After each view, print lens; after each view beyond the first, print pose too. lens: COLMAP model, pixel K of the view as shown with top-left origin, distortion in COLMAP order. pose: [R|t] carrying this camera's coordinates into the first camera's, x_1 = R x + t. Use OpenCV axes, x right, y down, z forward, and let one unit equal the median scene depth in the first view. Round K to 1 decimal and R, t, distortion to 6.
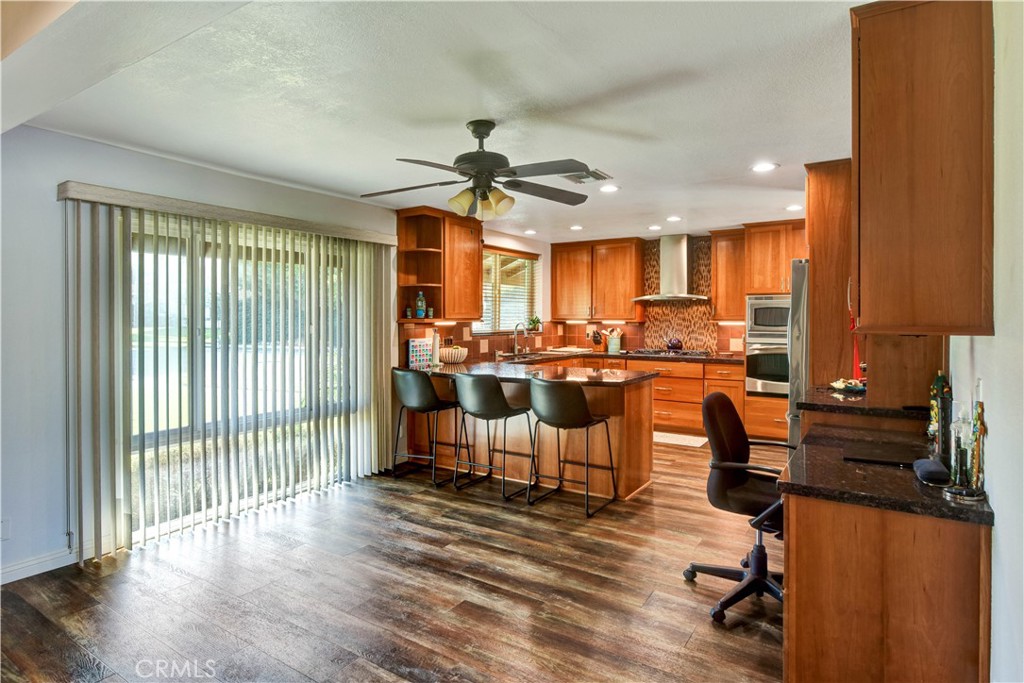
lens RADIAL K [[550.9, 0, 542.4], [0, 550.9, 323.7], [0, 0, 1]] dist [0.017586, 0.000243]
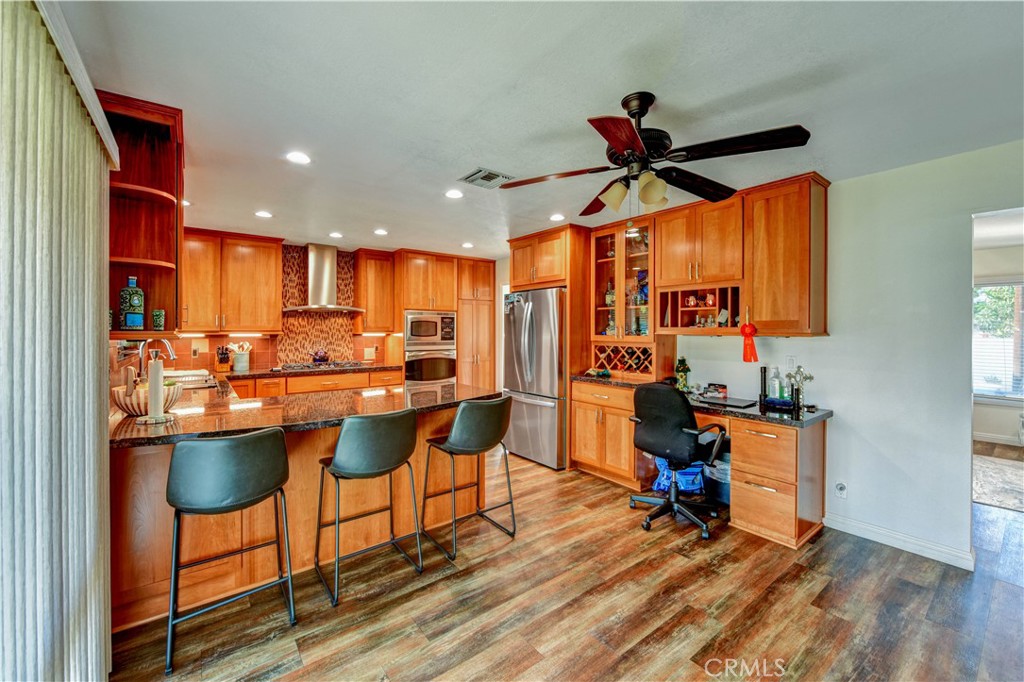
lens RADIAL K [[414.2, 0, 519.4], [0, 414.2, 336.4], [0, 0, 1]] dist [-0.000149, -0.000360]
pose [[0.347153, -0.013504, 0.937711, -0.447358], [0.010150, 0.999892, 0.010642, -0.003617], [-0.937754, 0.005824, 0.347253, 0.560080]]
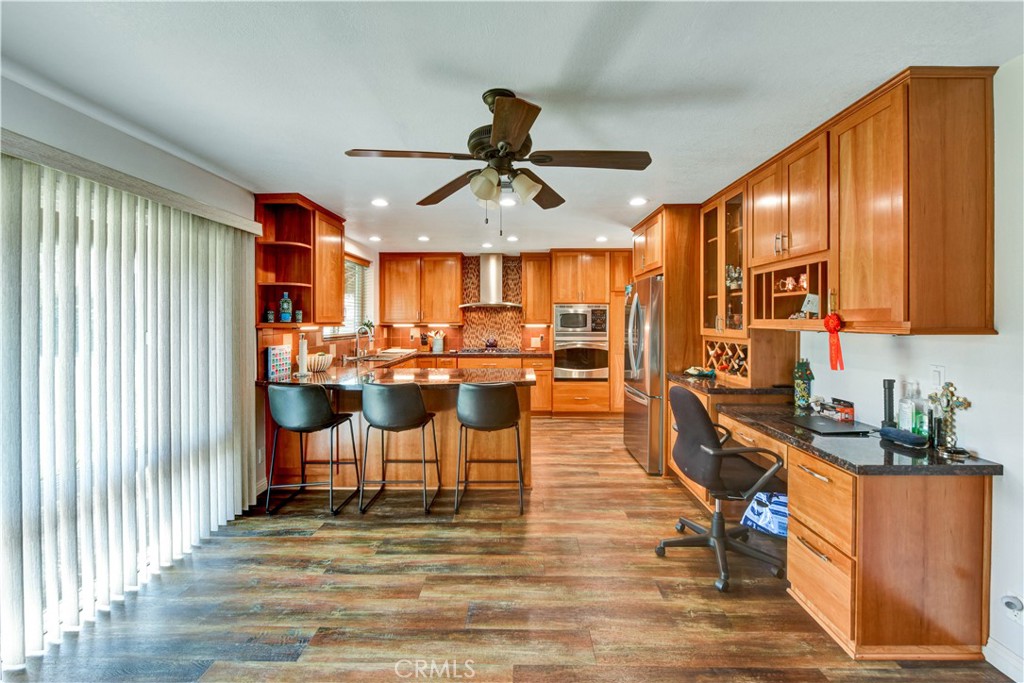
lens RADIAL K [[414.2, 0, 516.5], [0, 414.2, 323.2], [0, 0, 1]] dist [-0.000149, -0.000360]
pose [[0.857918, -0.003804, 0.513773, -0.246824], [0.006967, 0.999967, -0.004230, -0.003335], [-0.513739, 0.007209, 0.857916, 0.255351]]
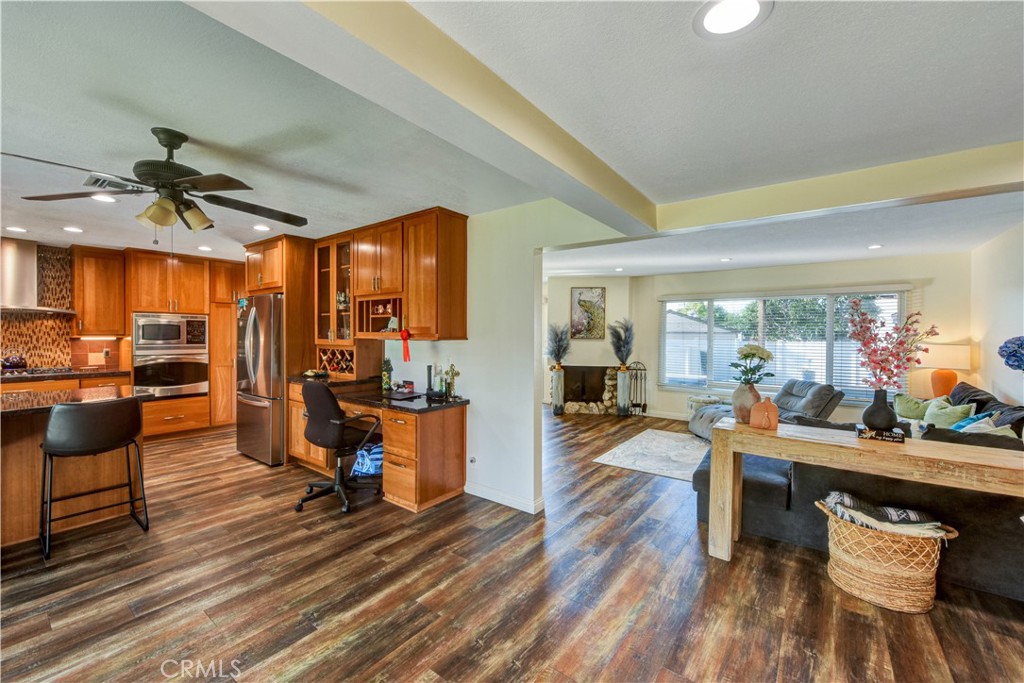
lens RADIAL K [[414.2, 0, 510.0], [0, 414.2, 334.3], [0, 0, 1]] dist [-0.000149, -0.000360]
pose [[0.100842, -0.005043, 0.994890, -0.461183], [0.009201, 0.999949, 0.004136, -0.004946], [-0.994860, 0.008737, 0.100883, 0.194252]]
